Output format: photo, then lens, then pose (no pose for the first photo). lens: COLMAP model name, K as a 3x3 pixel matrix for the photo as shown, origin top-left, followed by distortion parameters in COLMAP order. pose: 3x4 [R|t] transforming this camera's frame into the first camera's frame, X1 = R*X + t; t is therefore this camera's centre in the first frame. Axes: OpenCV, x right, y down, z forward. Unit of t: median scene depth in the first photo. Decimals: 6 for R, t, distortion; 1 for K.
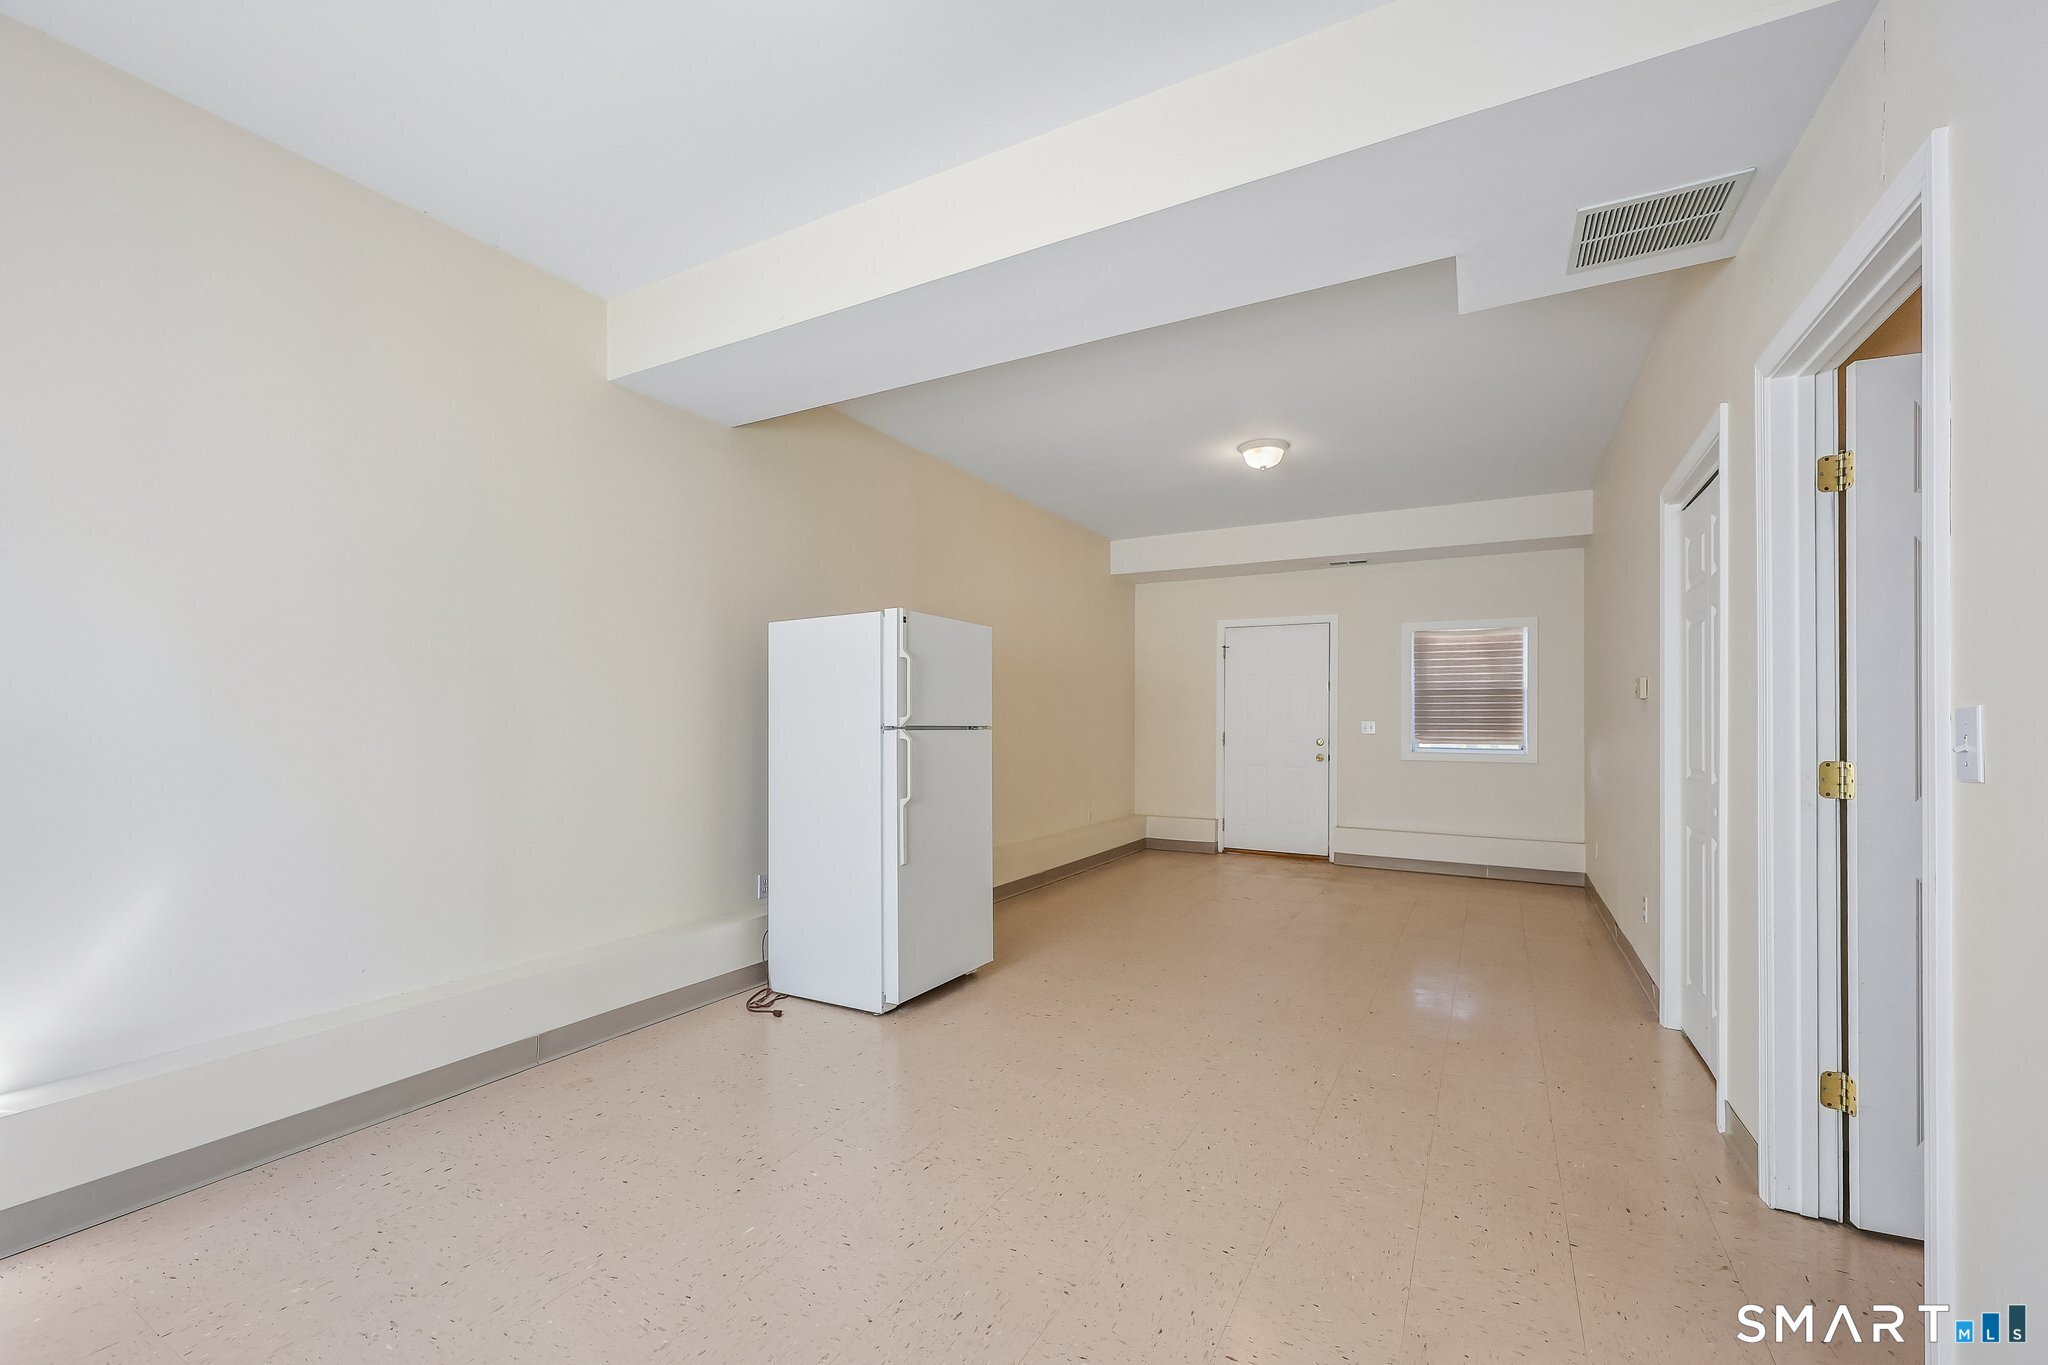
lens RADIAL K [[810.7, 0, 1021.5], [0, 810.7, 701.4], [0, 0, 1]] dist [-0.001268, -0.000166]
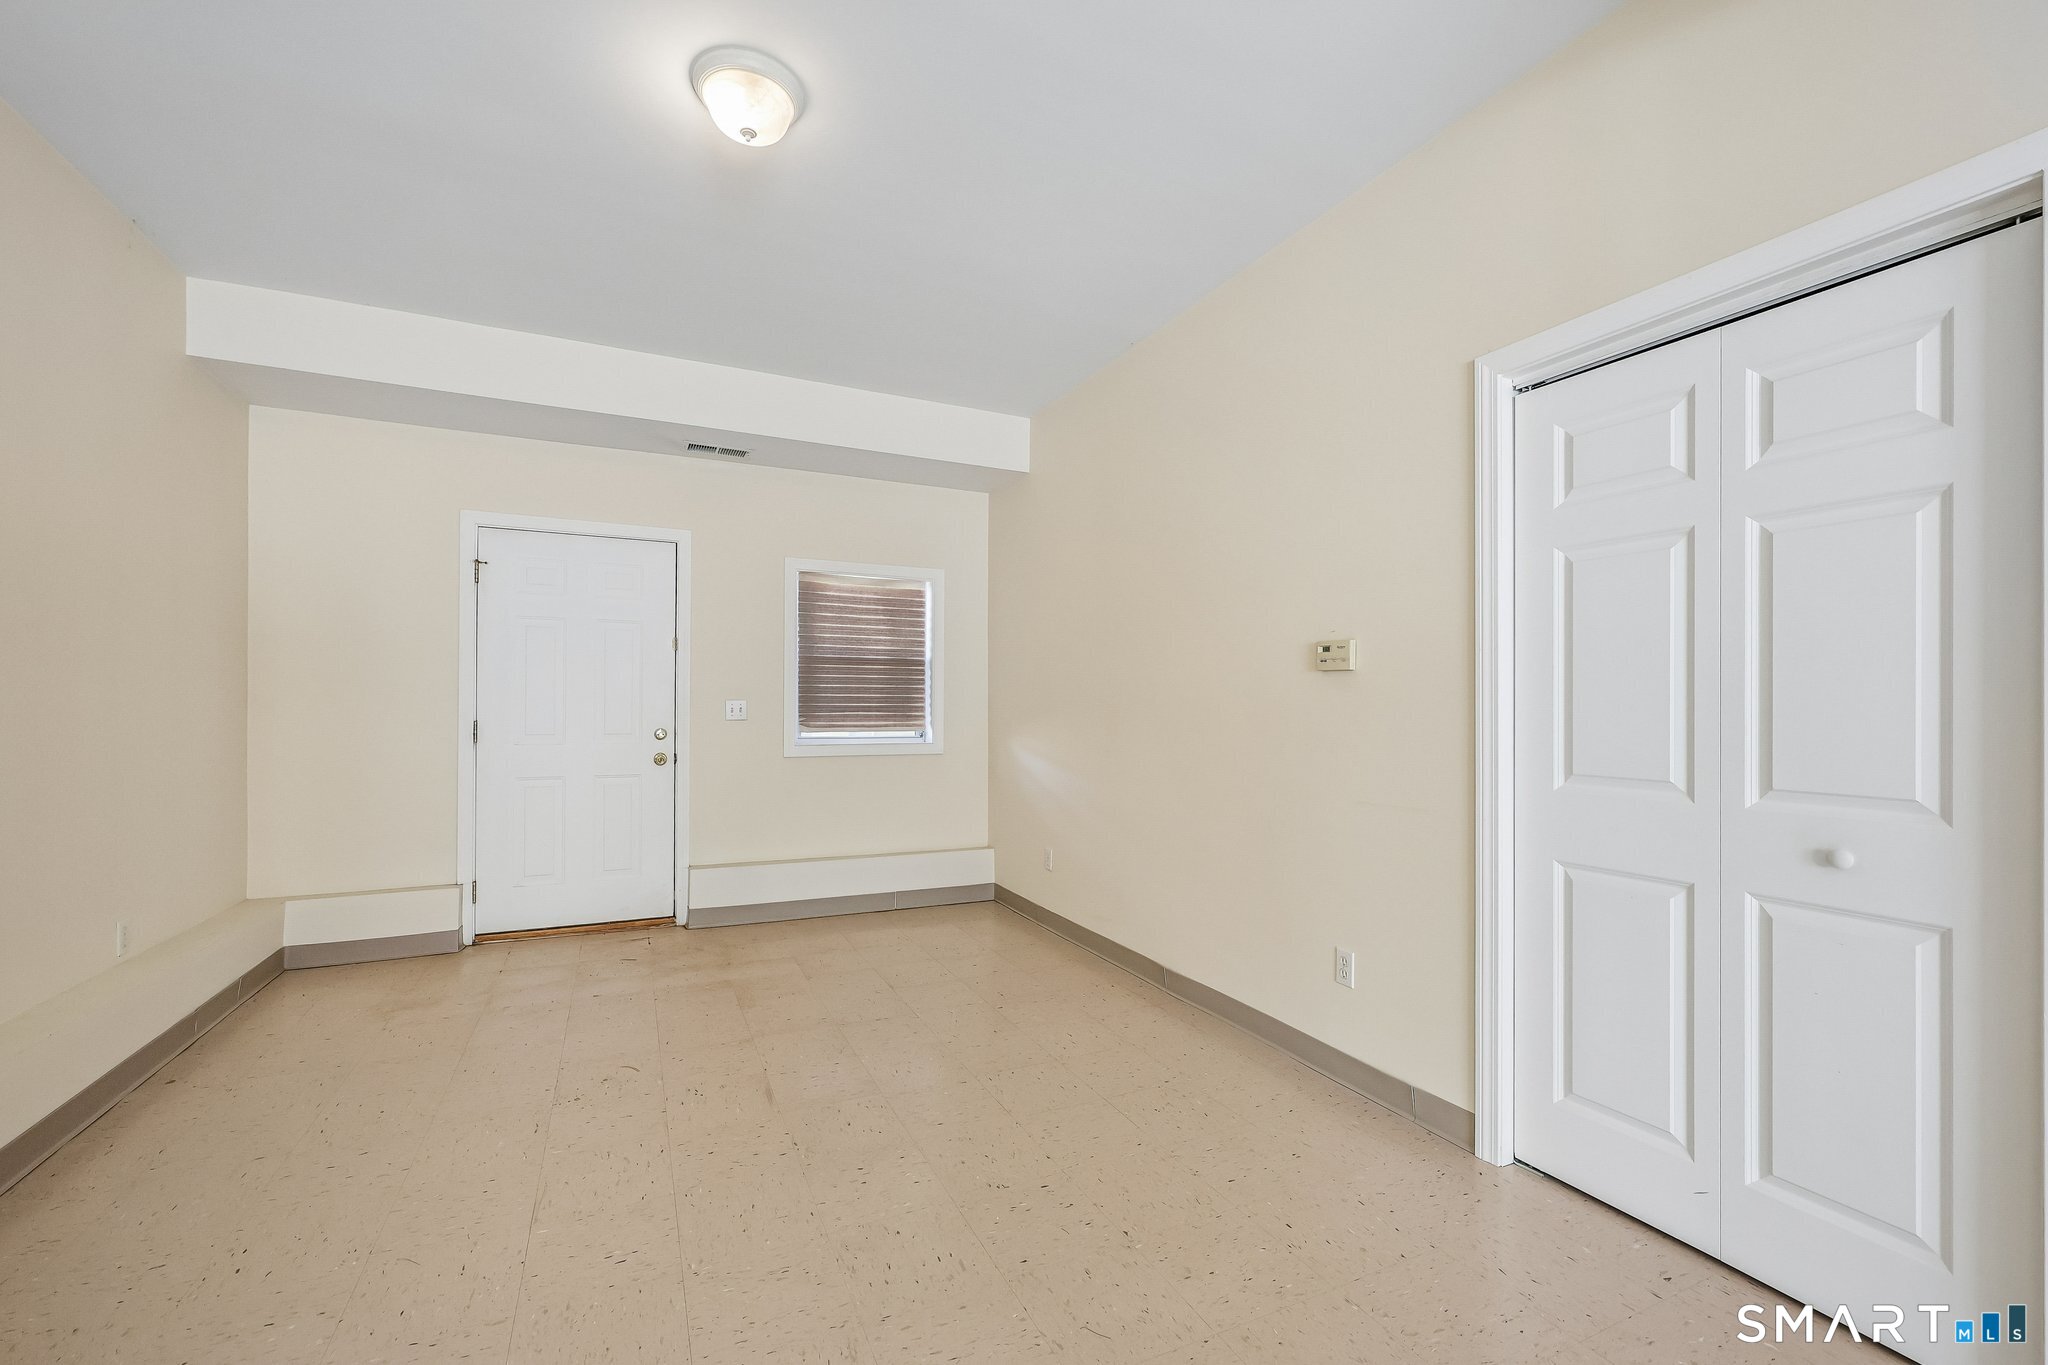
lens RADIAL K [[849.5, 0, 1026.6], [0, 849.5, 702.4], [0, 0, 1]] dist [0.000379, 0.000025]
pose [[0.579114, 0.003891, 0.815237, 0.002821], [-0.021378, 0.999717, 0.010415, 0.014702], [-0.814966, -0.023460, 0.579034, 0.424487]]
